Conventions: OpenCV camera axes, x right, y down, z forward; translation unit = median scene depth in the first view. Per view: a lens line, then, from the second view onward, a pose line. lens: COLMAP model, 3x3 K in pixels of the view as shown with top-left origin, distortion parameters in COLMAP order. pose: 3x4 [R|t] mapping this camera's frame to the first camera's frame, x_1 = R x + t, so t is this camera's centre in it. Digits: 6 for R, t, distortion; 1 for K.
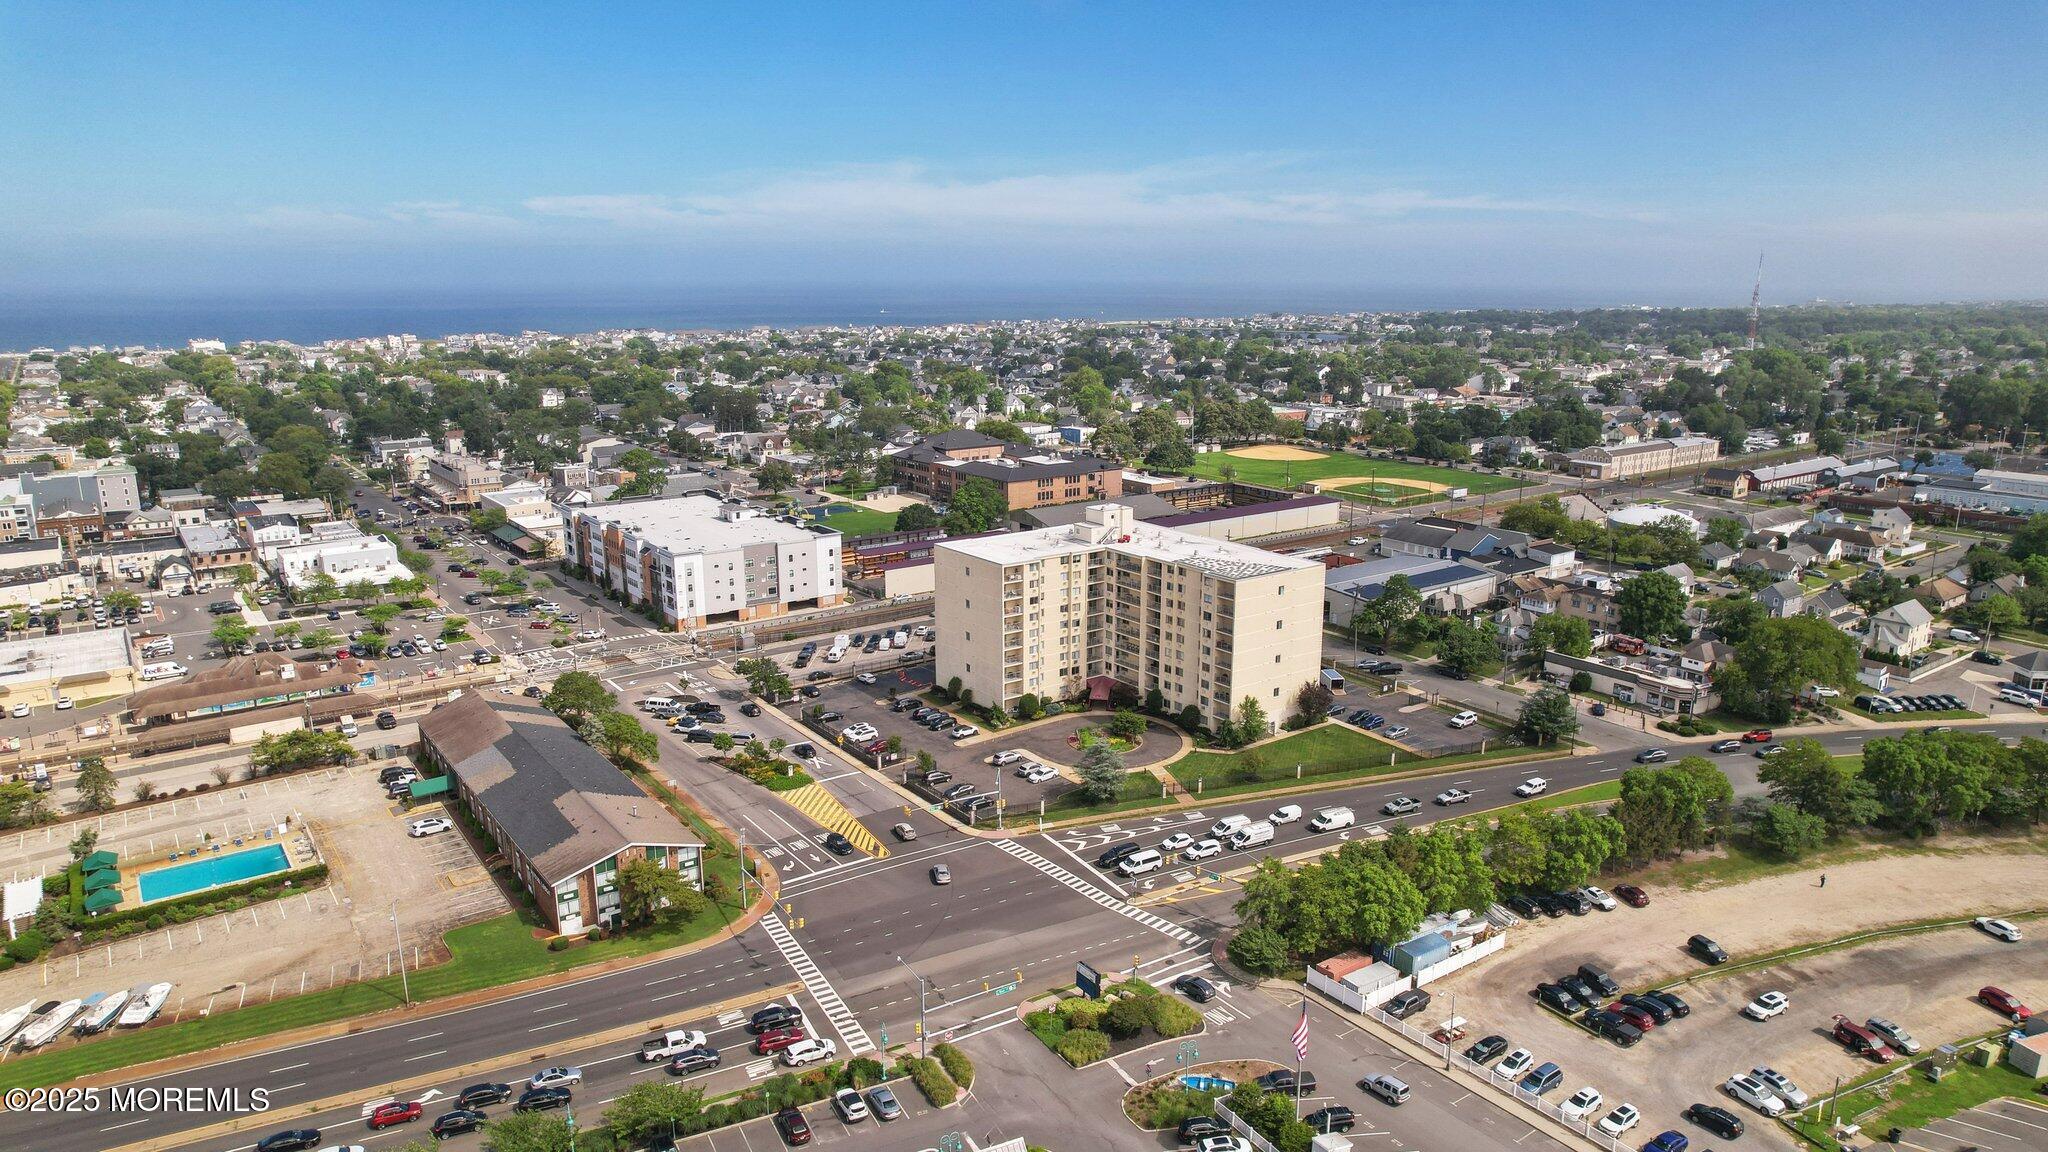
lens RADIAL K [[1306.2, 0, 1033.8], [0, 1306.2, 594.9], [0, 0, 1]] dist [-0.082722, 0.072723]
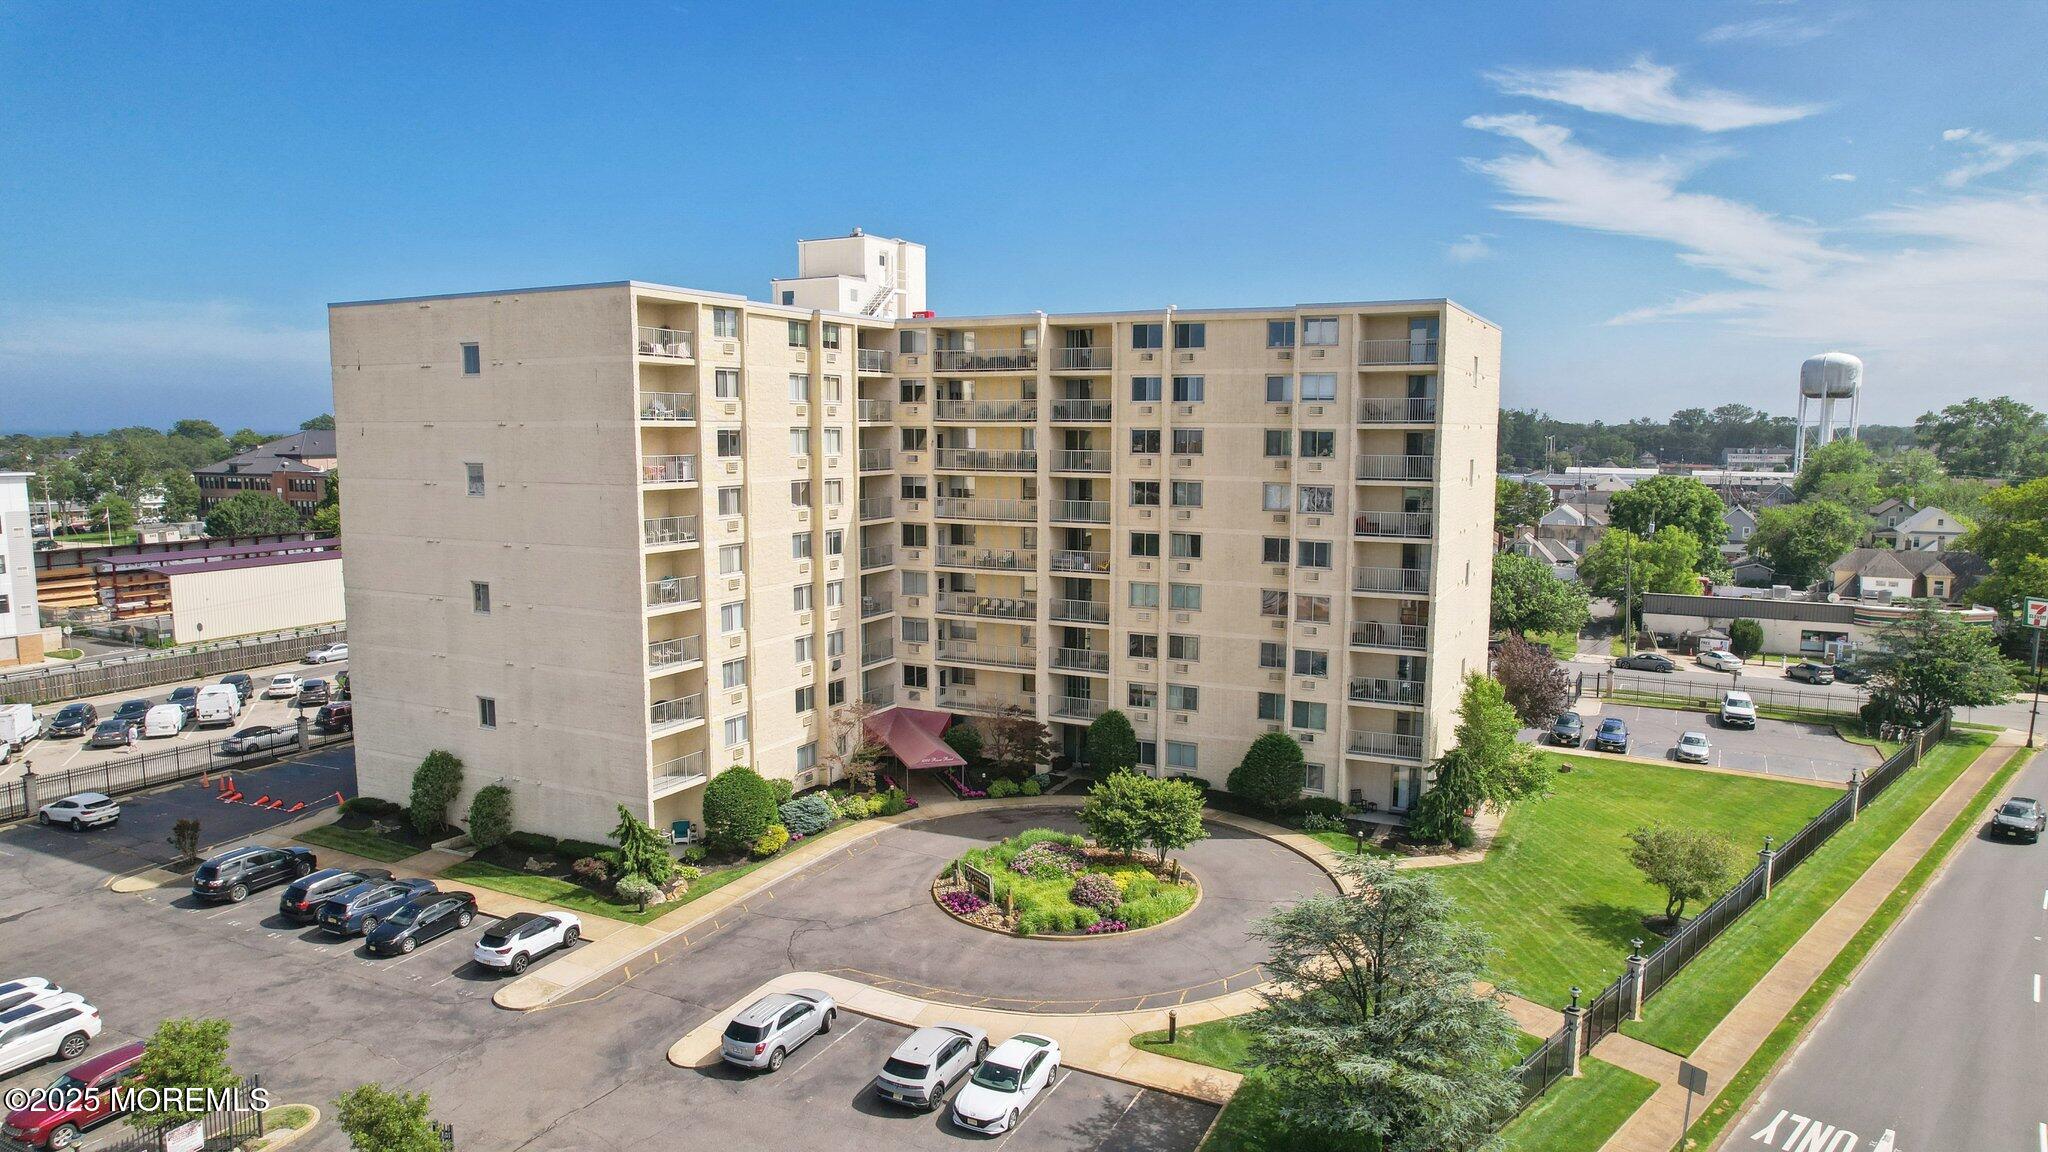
lens RADIAL K [[1306.2, 0, 1033.8], [0, 1306.2, 594.9], [0, 0, 1]] dist [-0.082722, 0.072723]
pose [[0.892382, -0.057392, 0.447617, -0.067484], [0.106844, 0.990549, -0.086002, 0.066749], [-0.438451, 0.124572, 0.890080, 0.685265]]
